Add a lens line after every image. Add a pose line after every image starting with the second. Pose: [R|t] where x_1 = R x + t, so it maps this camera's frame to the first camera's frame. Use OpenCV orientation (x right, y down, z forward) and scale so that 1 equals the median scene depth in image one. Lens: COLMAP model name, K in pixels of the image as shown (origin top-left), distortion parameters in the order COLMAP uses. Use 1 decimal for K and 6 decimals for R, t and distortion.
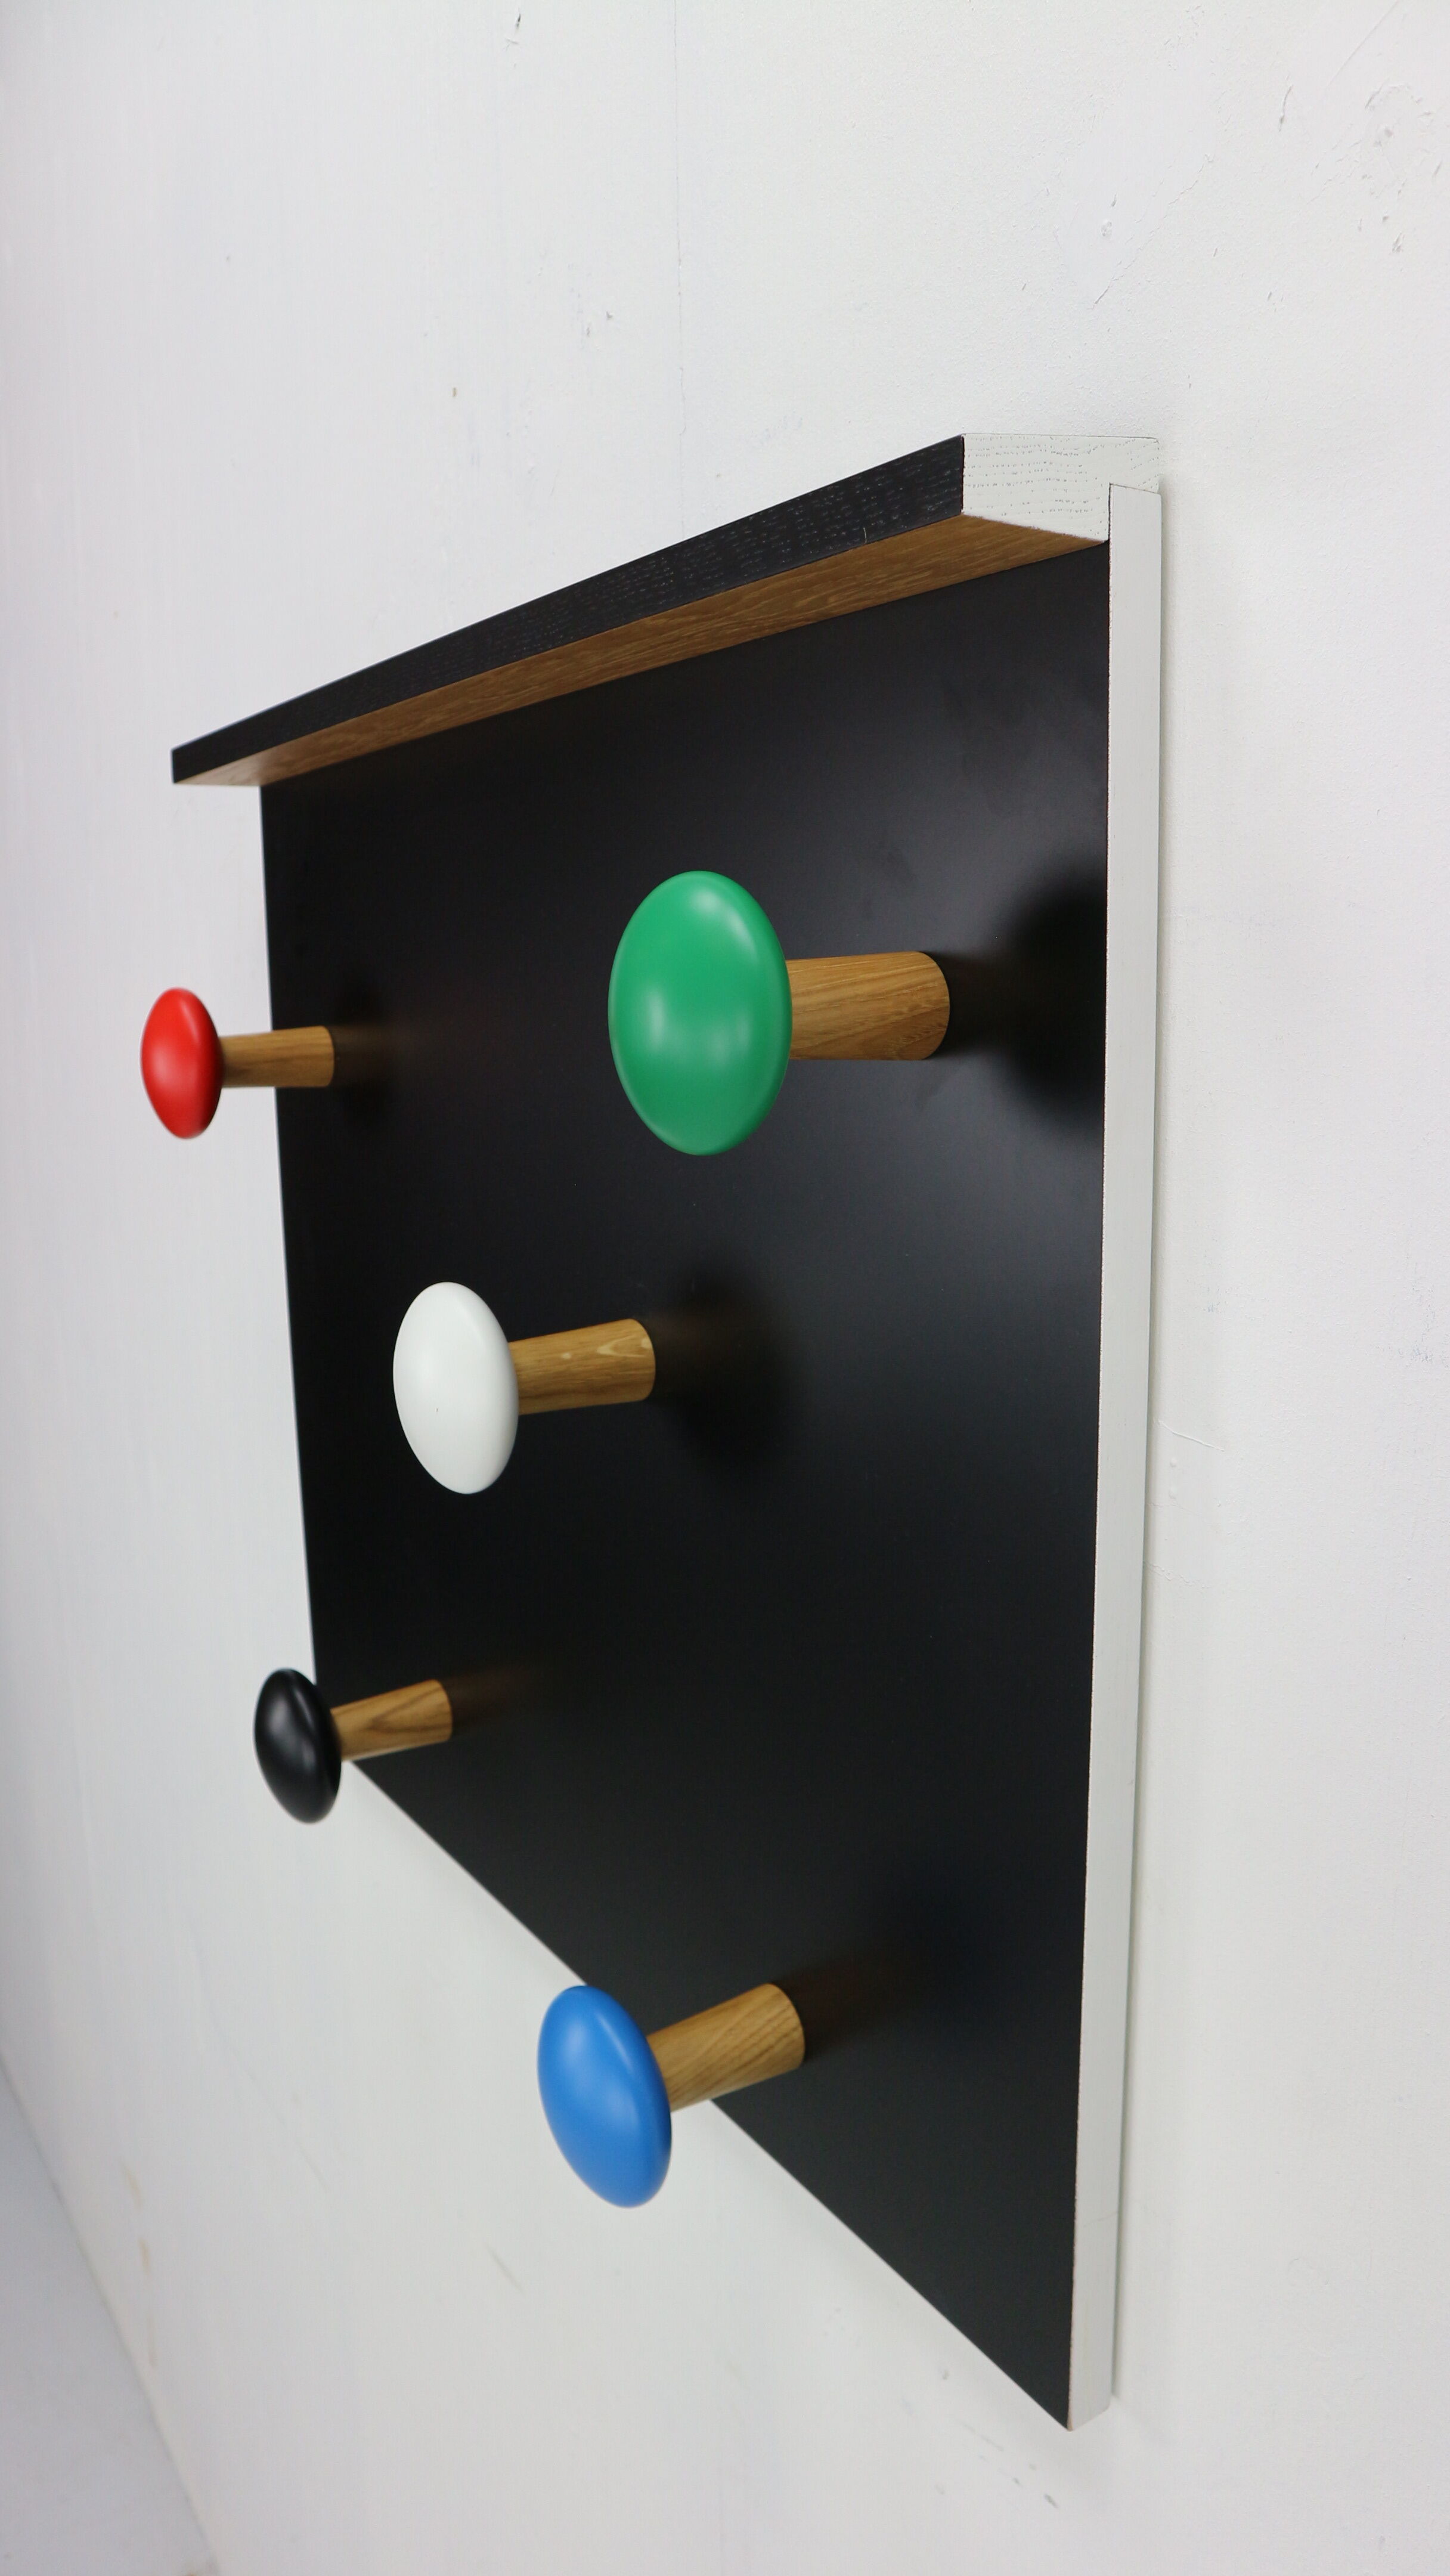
lens RADIAL K [[1844.1, 0, 800.8], [0, 1844.1, 1279.2], [0, 0, 1]] dist [-0.084315, 0.001841]
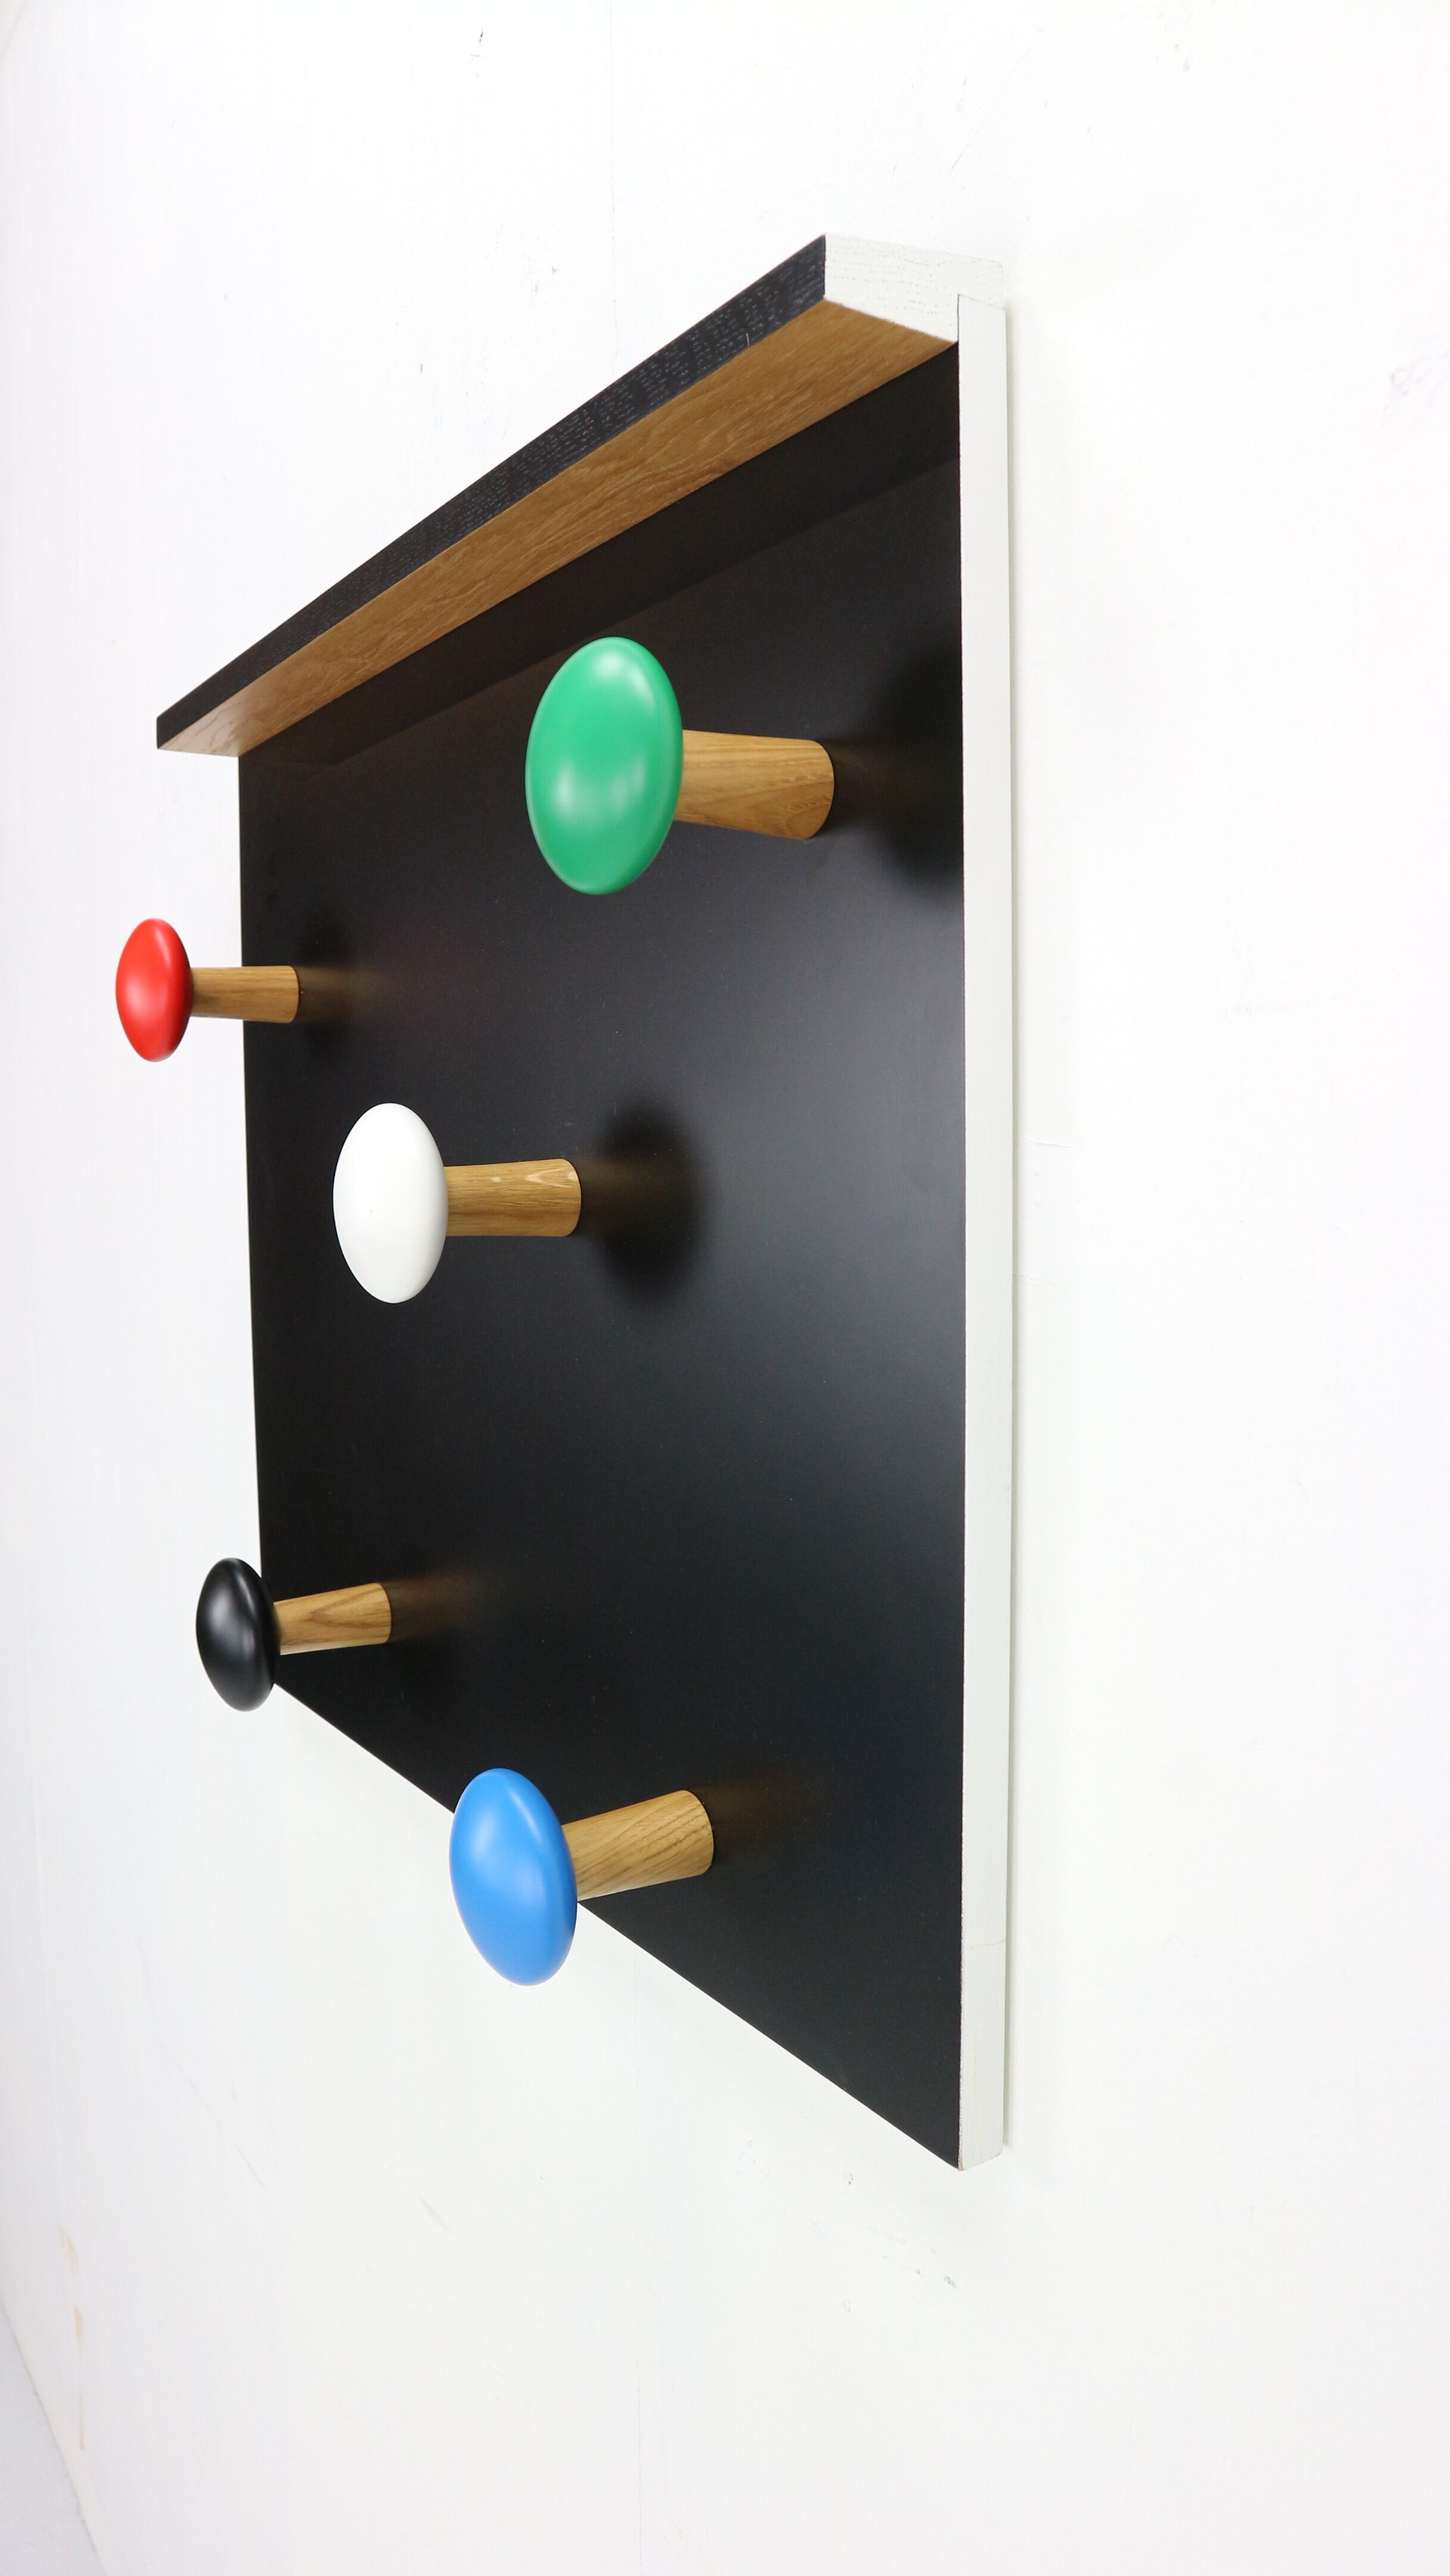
lens RADIAL K [[1864.1, 0, 784.4], [0, 1864.1, 1286.3], [0, 0, 1]] dist [-0.077957, 0.001655]
pose [[0.999968, 0.003337, -0.007273, 0.049624], [-0.004084, 0.994435, -0.105274, 0.224271], [0.006881, 0.105300, 0.994417, -0.066659]]
